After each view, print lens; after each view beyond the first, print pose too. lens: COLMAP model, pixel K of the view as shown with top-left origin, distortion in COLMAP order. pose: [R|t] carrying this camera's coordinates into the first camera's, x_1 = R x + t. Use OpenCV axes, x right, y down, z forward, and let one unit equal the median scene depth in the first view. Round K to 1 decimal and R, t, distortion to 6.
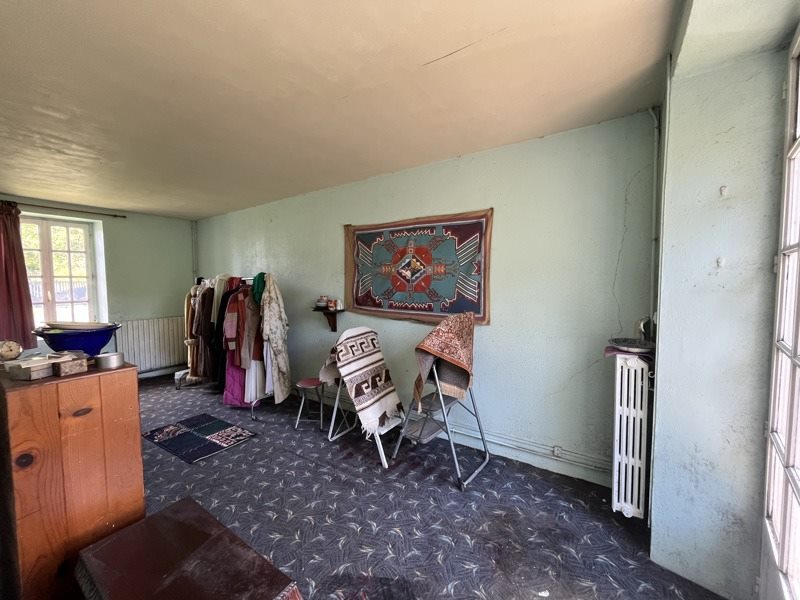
lens RADIAL K [[322.9, 0, 400.0], [0, 322.9, 300.0], [0, 0, 1]] dist [-0.000128, -0.000228]
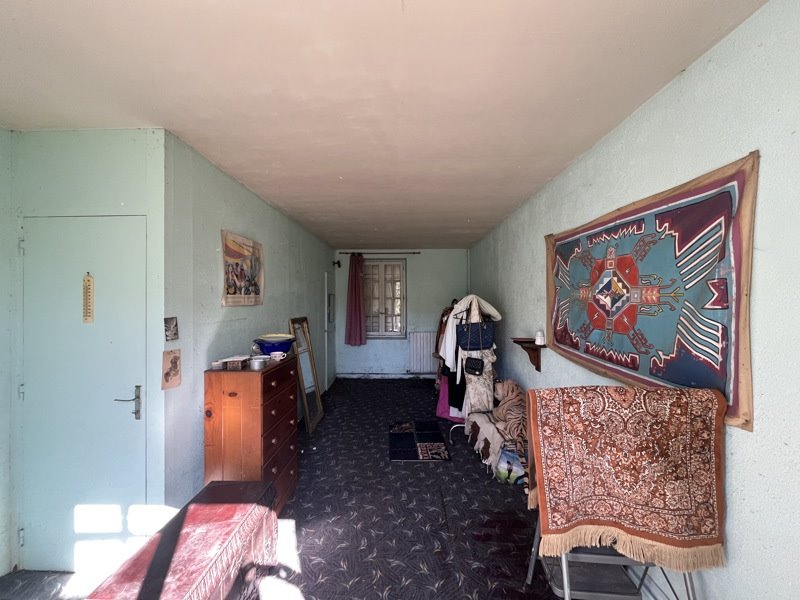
lens RADIAL K [[322.9, 0, 400.0], [0, 322.9, 300.0], [0, 0, 1]] dist [-0.000128, -0.000228]
pose [[0.535559, 0.008710, -0.844453, 0.339749], [-0.047043, 0.998702, -0.019534, -0.054502], [0.843186, 0.050187, 0.535274, 0.344472]]
